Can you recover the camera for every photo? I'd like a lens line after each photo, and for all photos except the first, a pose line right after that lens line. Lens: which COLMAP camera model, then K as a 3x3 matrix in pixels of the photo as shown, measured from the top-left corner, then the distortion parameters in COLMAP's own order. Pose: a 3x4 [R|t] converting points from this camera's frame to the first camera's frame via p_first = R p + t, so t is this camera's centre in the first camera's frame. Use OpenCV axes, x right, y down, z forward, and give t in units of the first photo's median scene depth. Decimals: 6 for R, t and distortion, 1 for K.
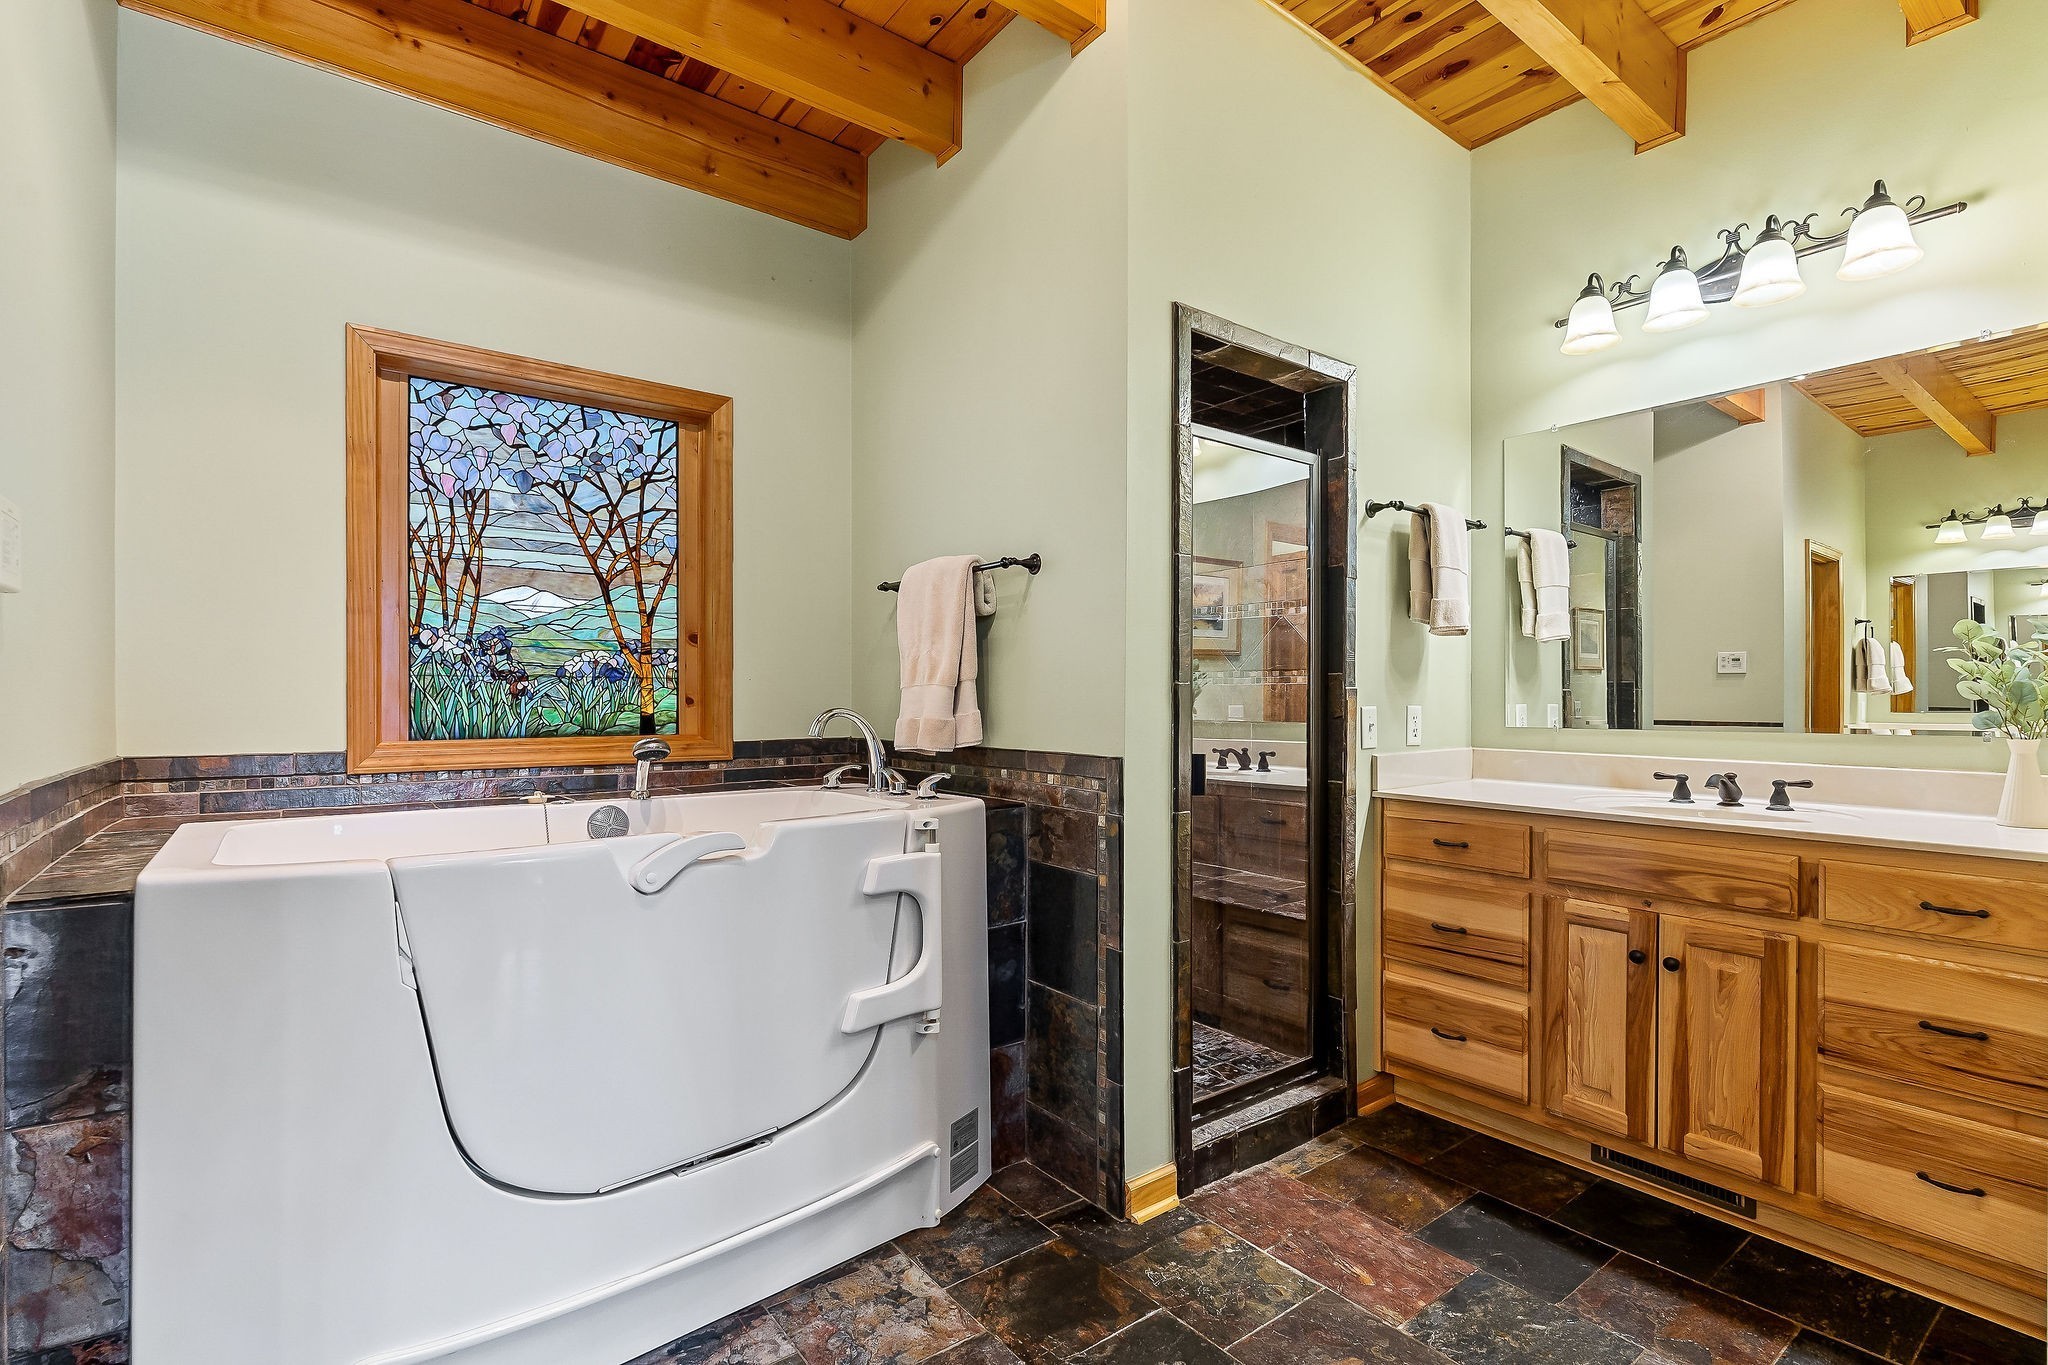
lens RADIAL K [[938.8, 0, 1024.5], [0, 938.8, 693.6], [0, 0, 1]] dist [-0.003363, -0.000214]
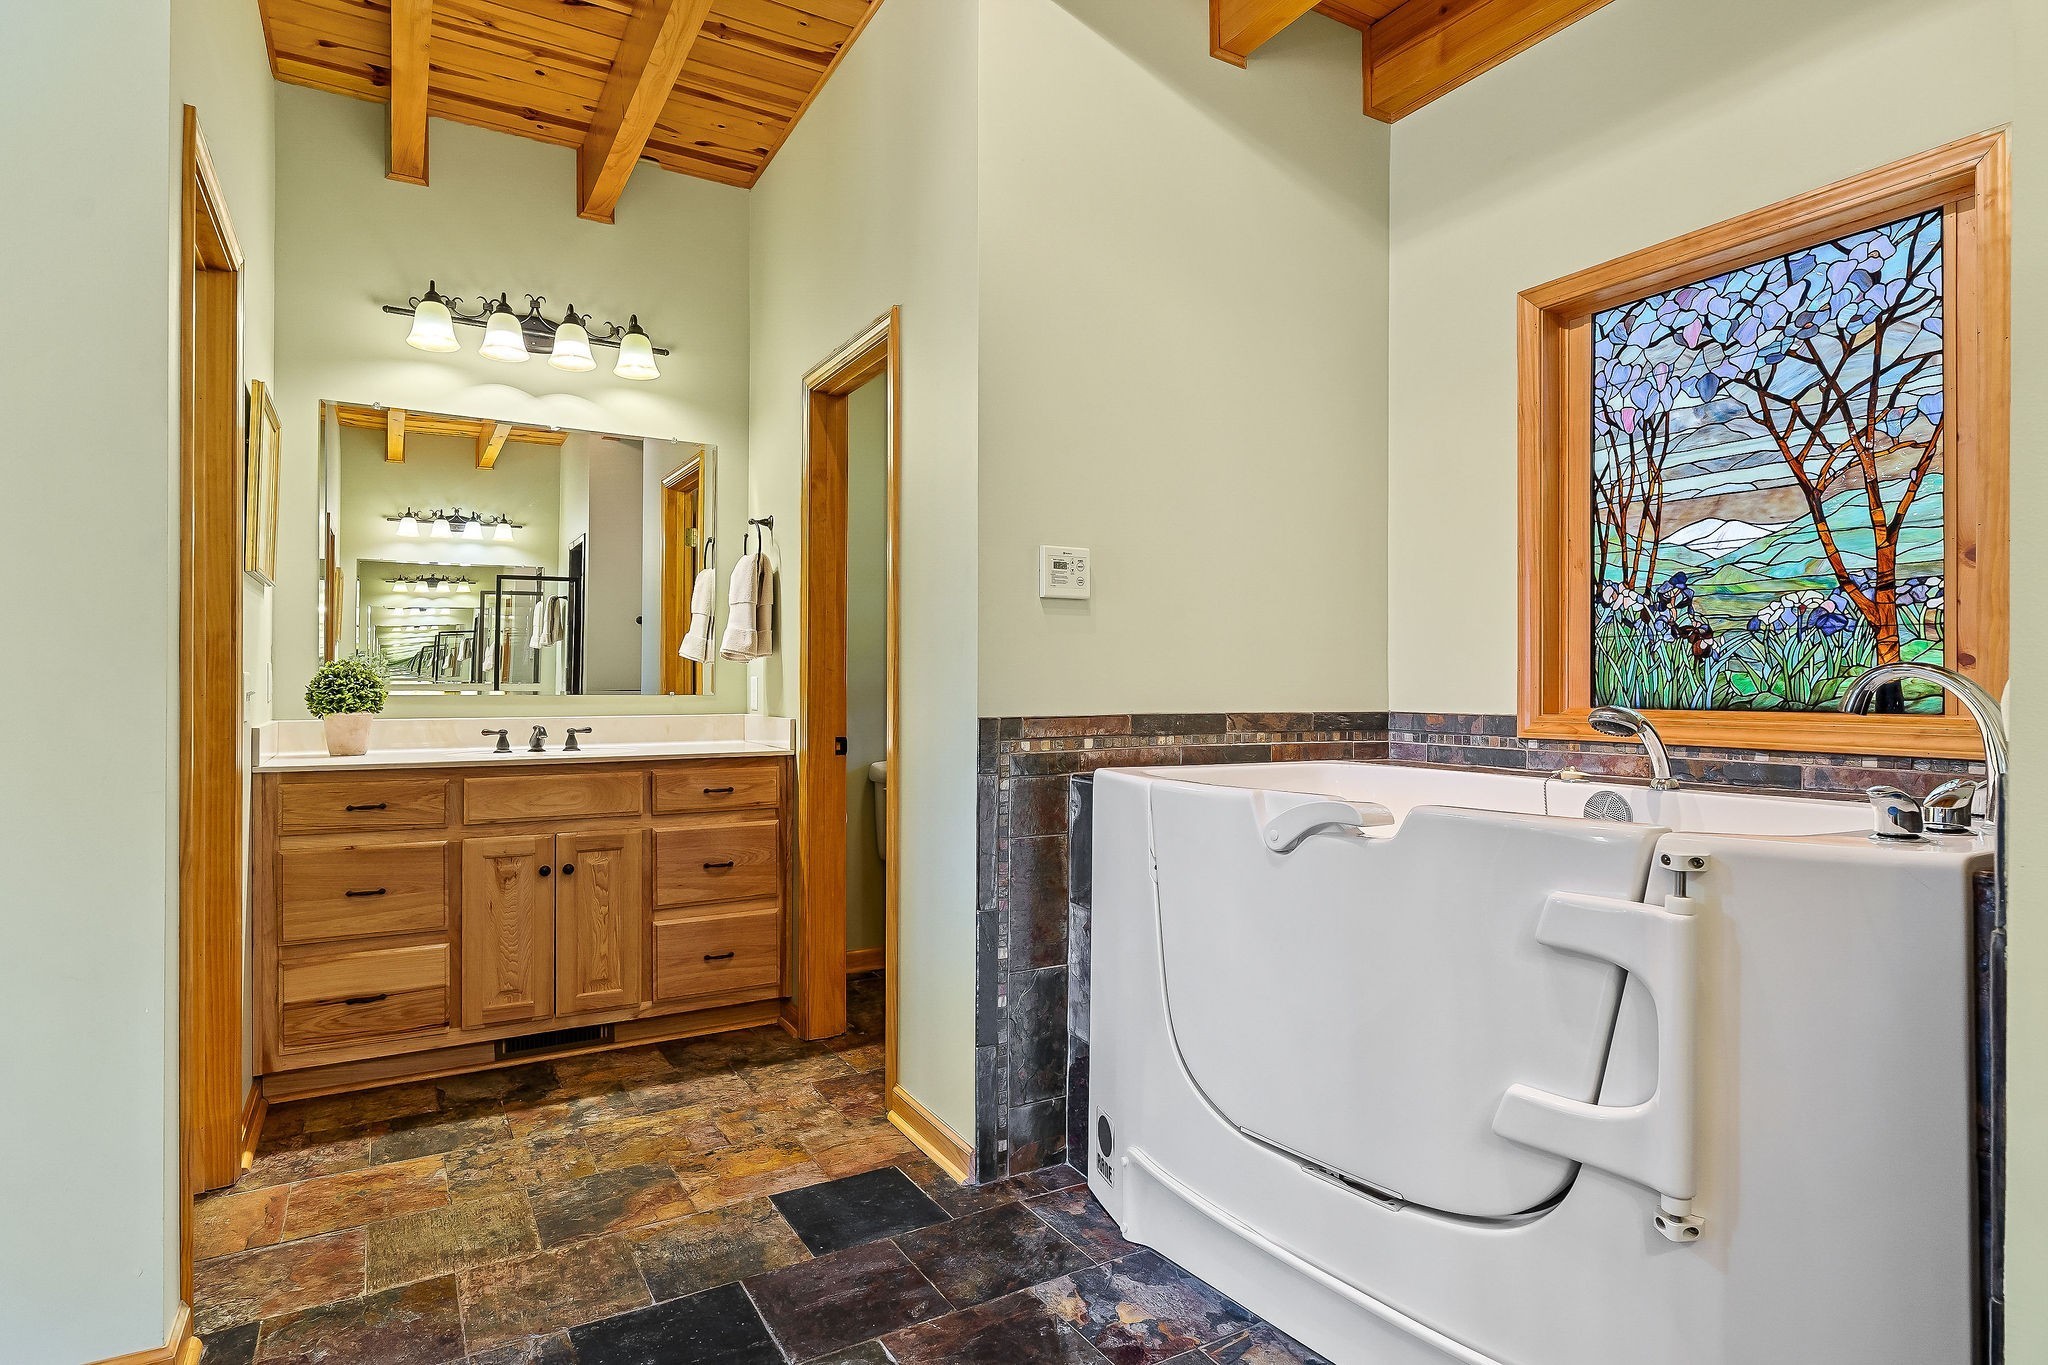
lens RADIAL K [[1098.9, 0, 1024.2], [0, 1098.9, 679.7], [0, 0, 1]] dist [0.000968, 0.000473]
pose [[-0.120945, -0.008587, -0.992622, 0.455686], [-0.000506, 0.999963, -0.008589, 0.029598], [0.992659, -0.000536, -0.120945, 0.536452]]
